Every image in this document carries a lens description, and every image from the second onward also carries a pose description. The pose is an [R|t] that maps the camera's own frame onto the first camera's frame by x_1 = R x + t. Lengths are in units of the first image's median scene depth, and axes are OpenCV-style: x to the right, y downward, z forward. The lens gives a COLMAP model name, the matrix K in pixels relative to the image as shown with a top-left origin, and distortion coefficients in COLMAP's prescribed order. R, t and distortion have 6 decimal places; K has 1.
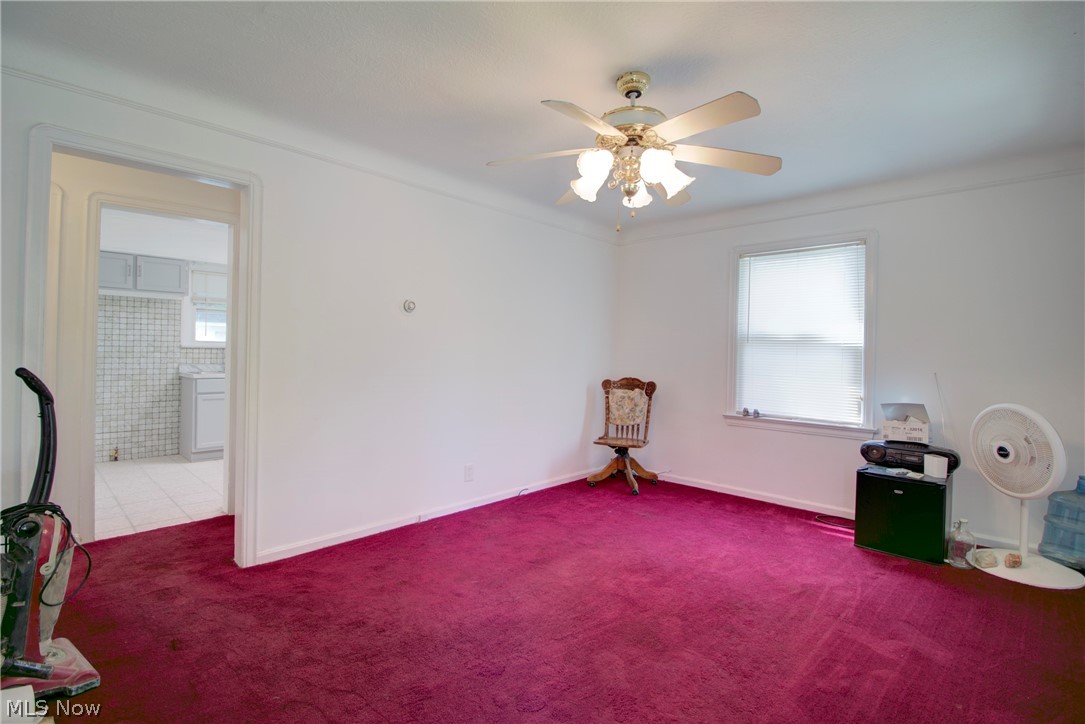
lens RADIAL K [[503.1, 0, 537.4], [0, 503.1, 356.1], [0, 0, 1]] dist [-0.011620, -0.003324]
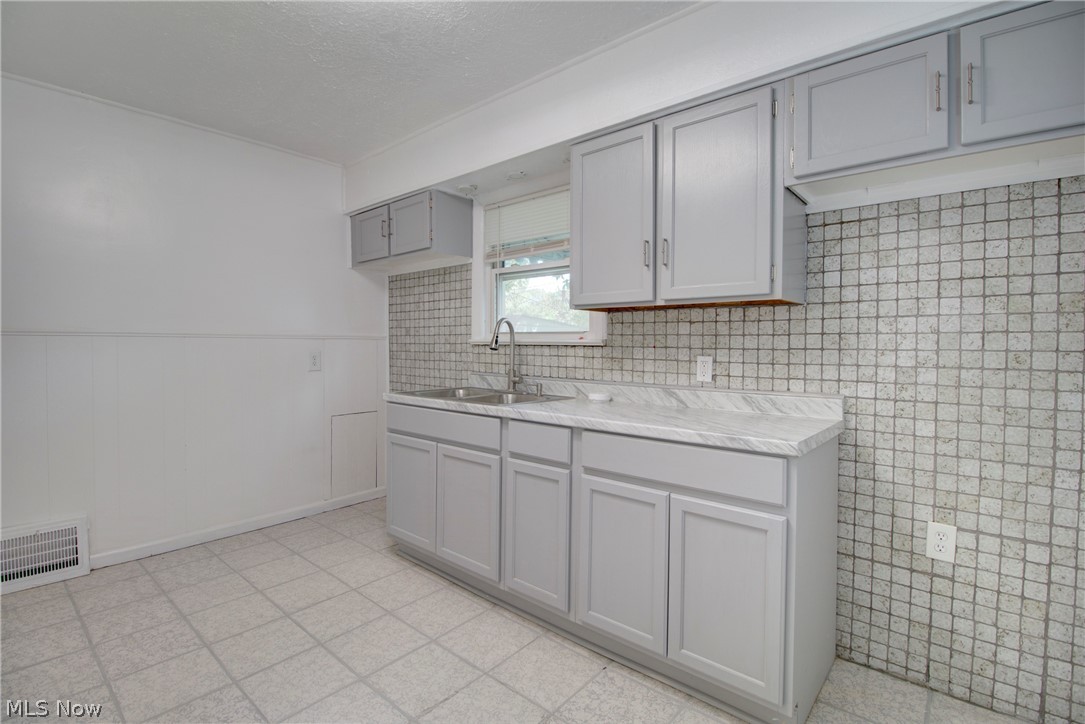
lens RADIAL K [[503.1, 0, 537.7], [0, 503.1, 359.9], [0, 0, 1]] dist [-0.011620, -0.003324]
pose [[0.049857, 0.010694, -0.998699, -0.132328], [-0.010079, 0.999897, 0.010204, -0.006177], [0.998706, 0.009557, 0.049959, 1.090461]]
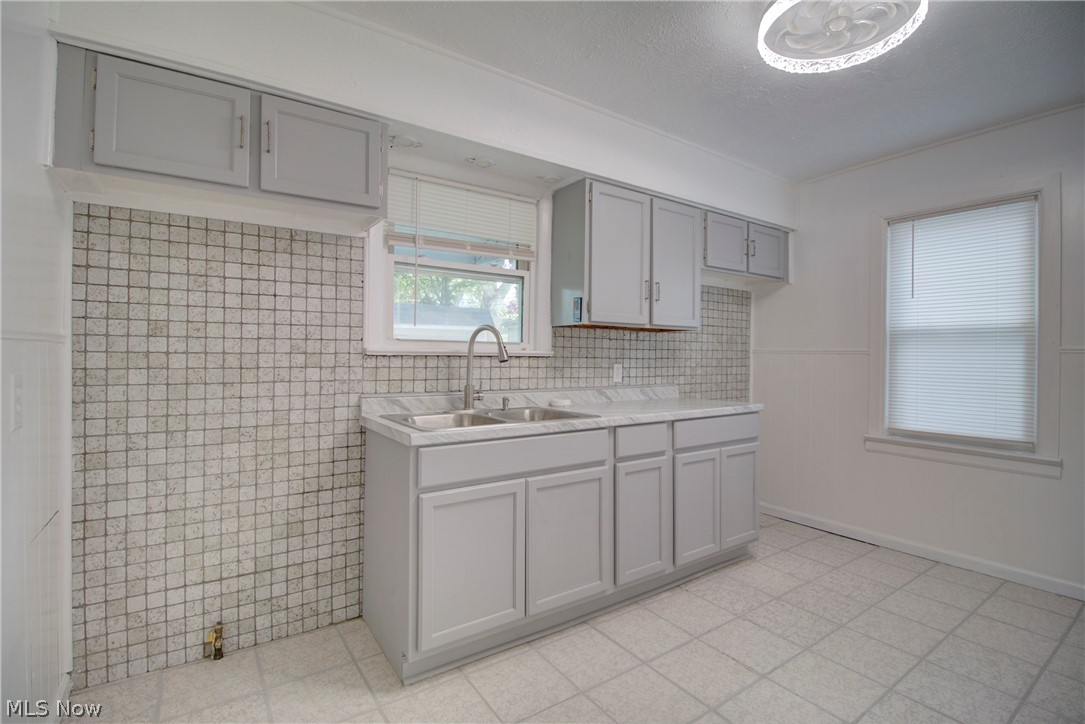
lens RADIAL K [[503.1, 0, 543.8], [0, 503.1, 355.9], [0, 0, 1]] dist [-0.011620, -0.003324]
pose [[0.979580, -0.007930, -0.200897, -0.509544], [0.007439, 0.999967, -0.003196, -0.014391], [0.200916, 0.001636, 0.979607, 0.656639]]
